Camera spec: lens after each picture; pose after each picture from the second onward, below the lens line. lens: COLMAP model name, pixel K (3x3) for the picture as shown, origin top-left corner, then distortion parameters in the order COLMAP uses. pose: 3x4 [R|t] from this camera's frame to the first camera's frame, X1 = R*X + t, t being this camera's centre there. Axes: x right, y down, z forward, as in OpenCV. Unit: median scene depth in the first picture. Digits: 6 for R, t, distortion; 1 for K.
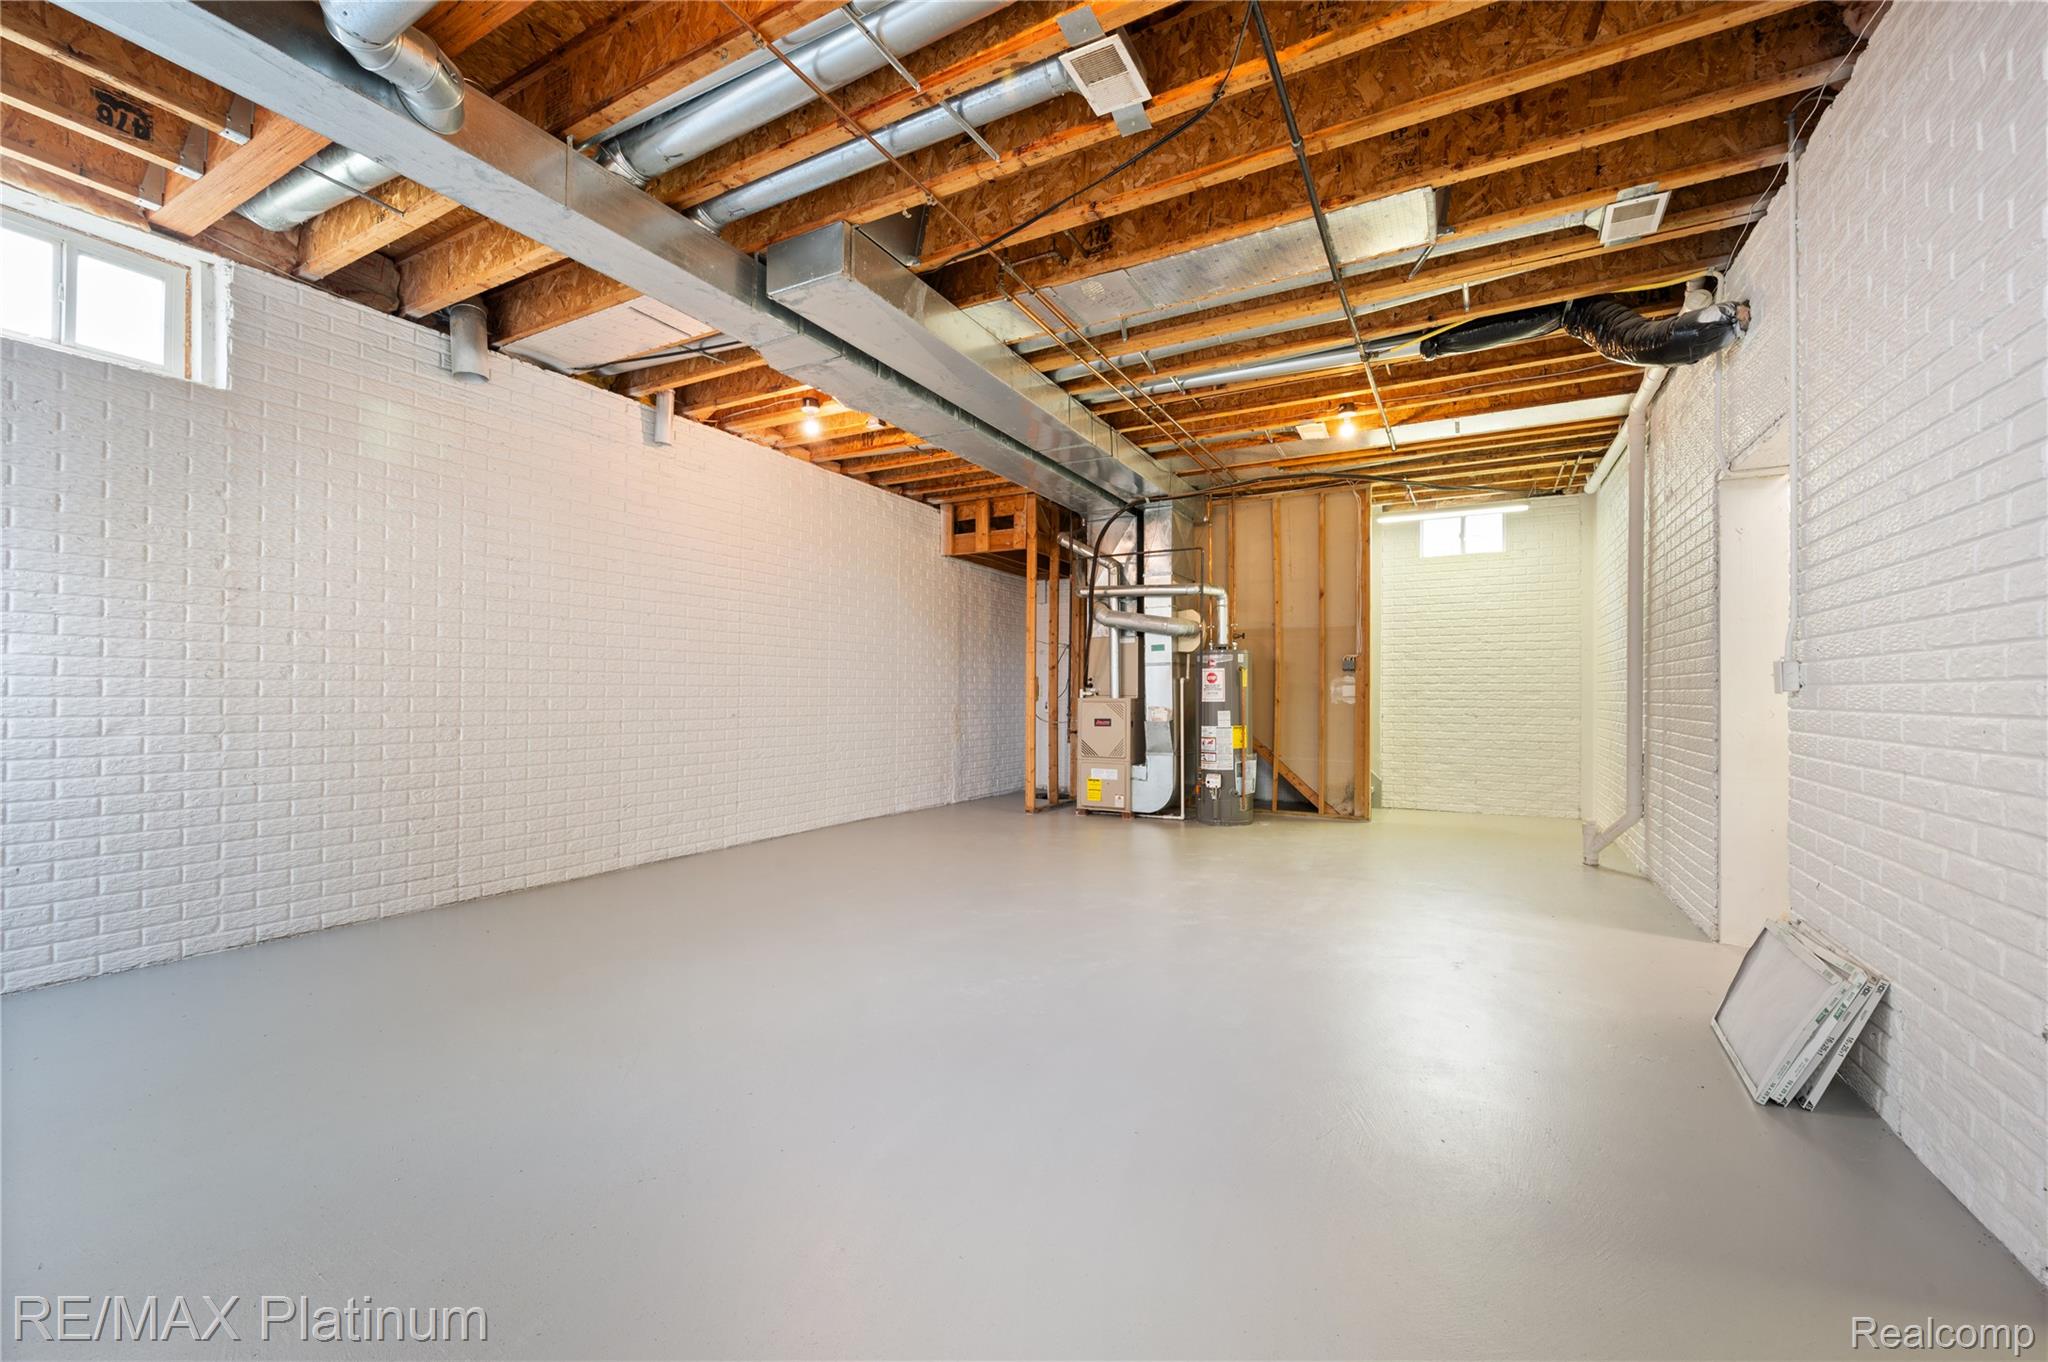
lens RADIAL K [[822.0, 0, 1023.2], [0, 822.0, 687.2], [0, 0, 1]] dist [0.002029, -0.002277]
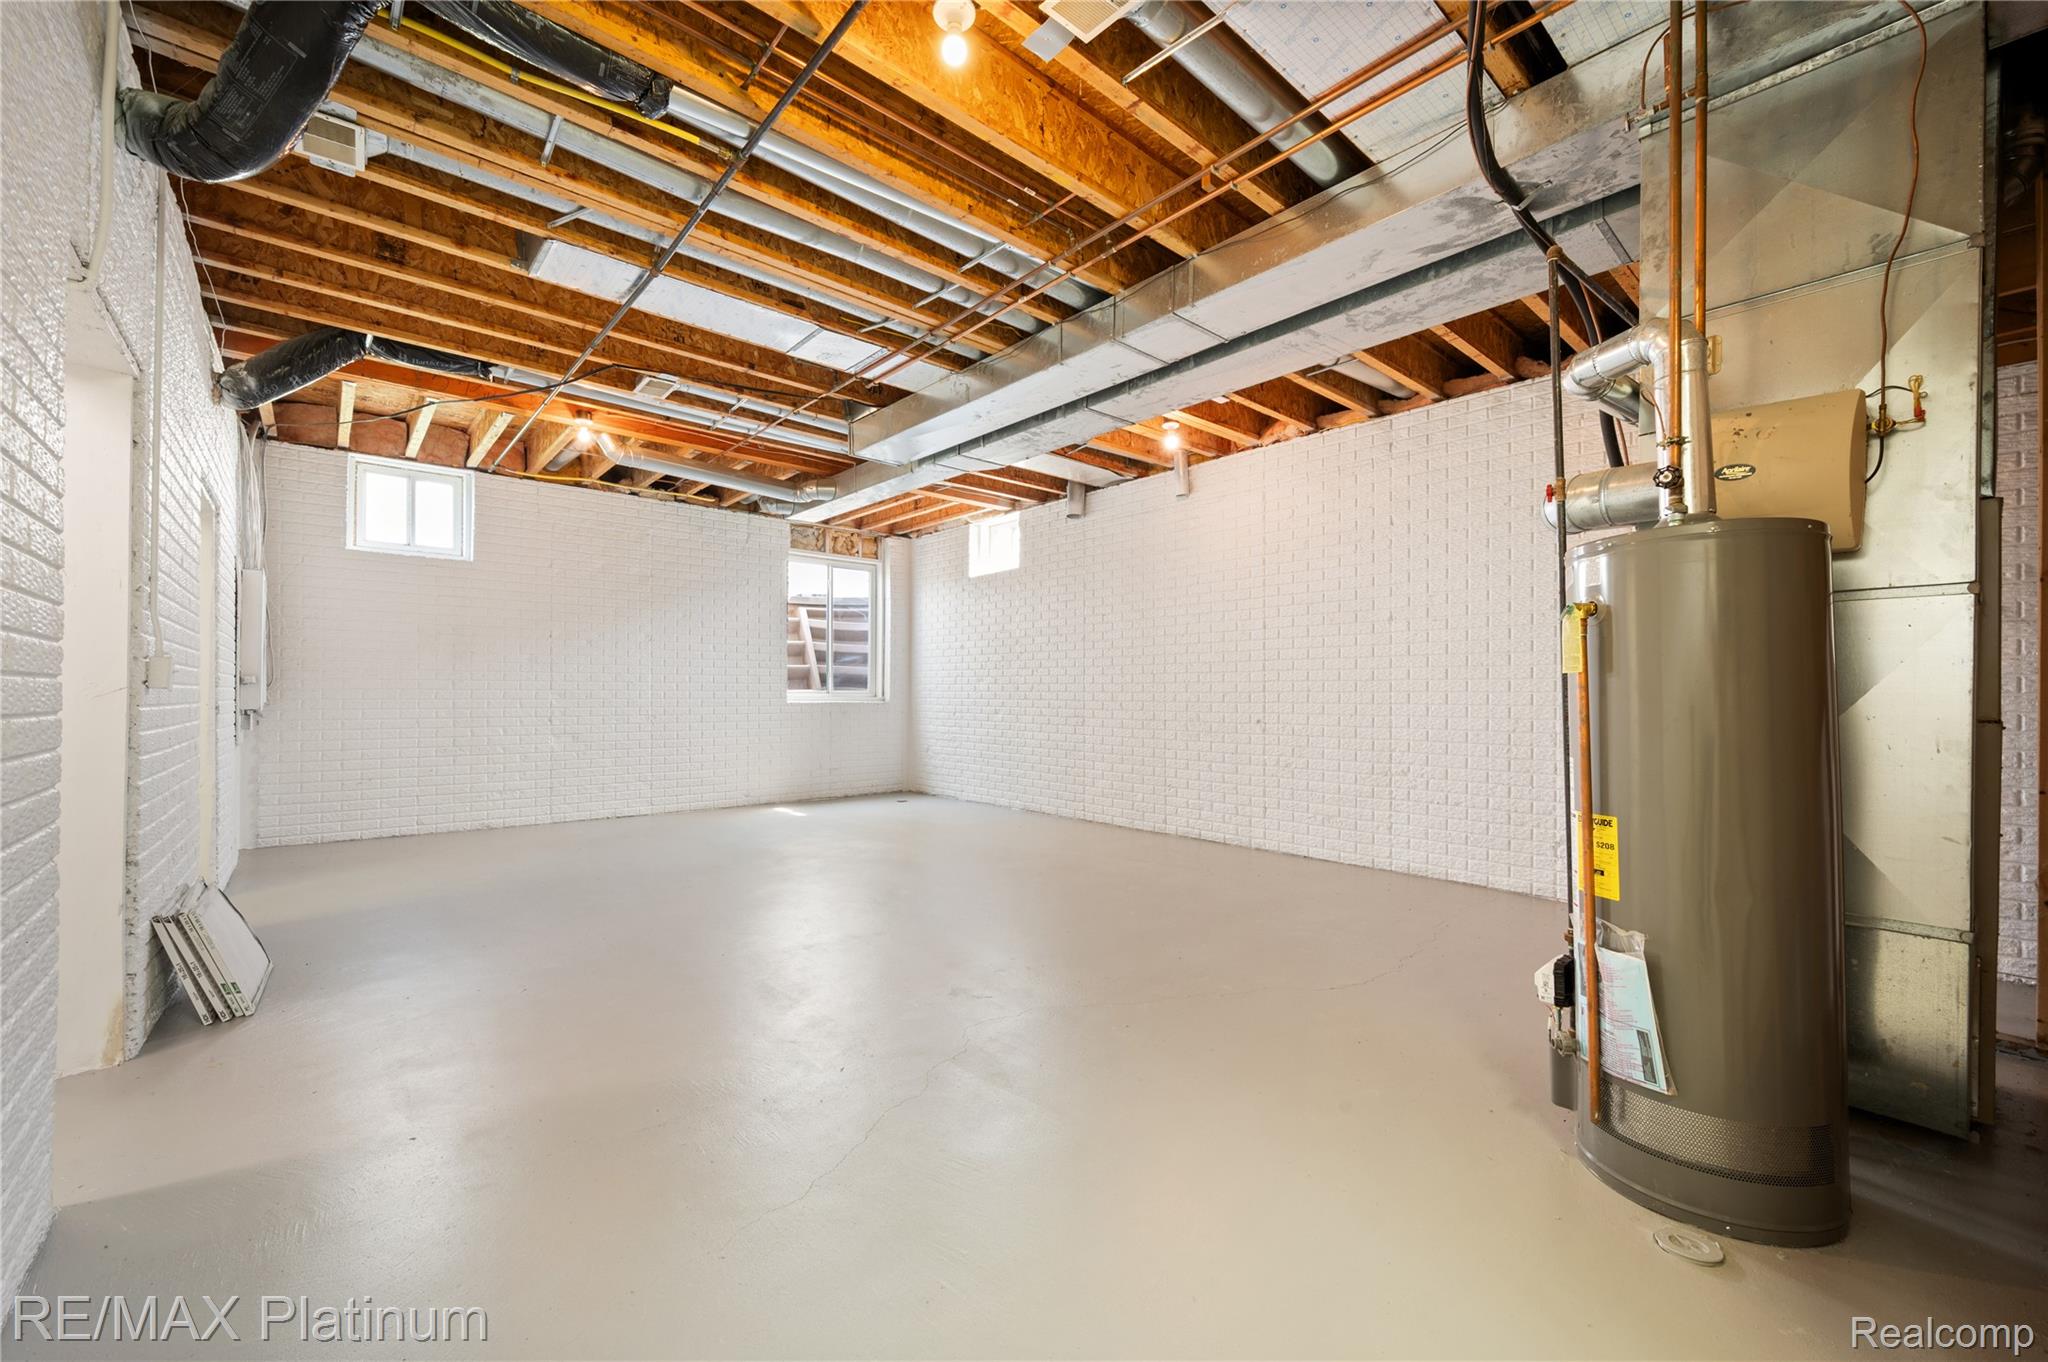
lens RADIAL K [[822.0, 0, 1026.9], [0, 822.0, 690.6], [0, 0, 1]] dist [0.002029, -0.002277]
pose [[-0.356042, -0.009377, -0.934423, 1.112000], [0.002407, 0.999937, -0.010951, 0.010635], [0.934467, -0.006148, -0.355997, 1.724173]]
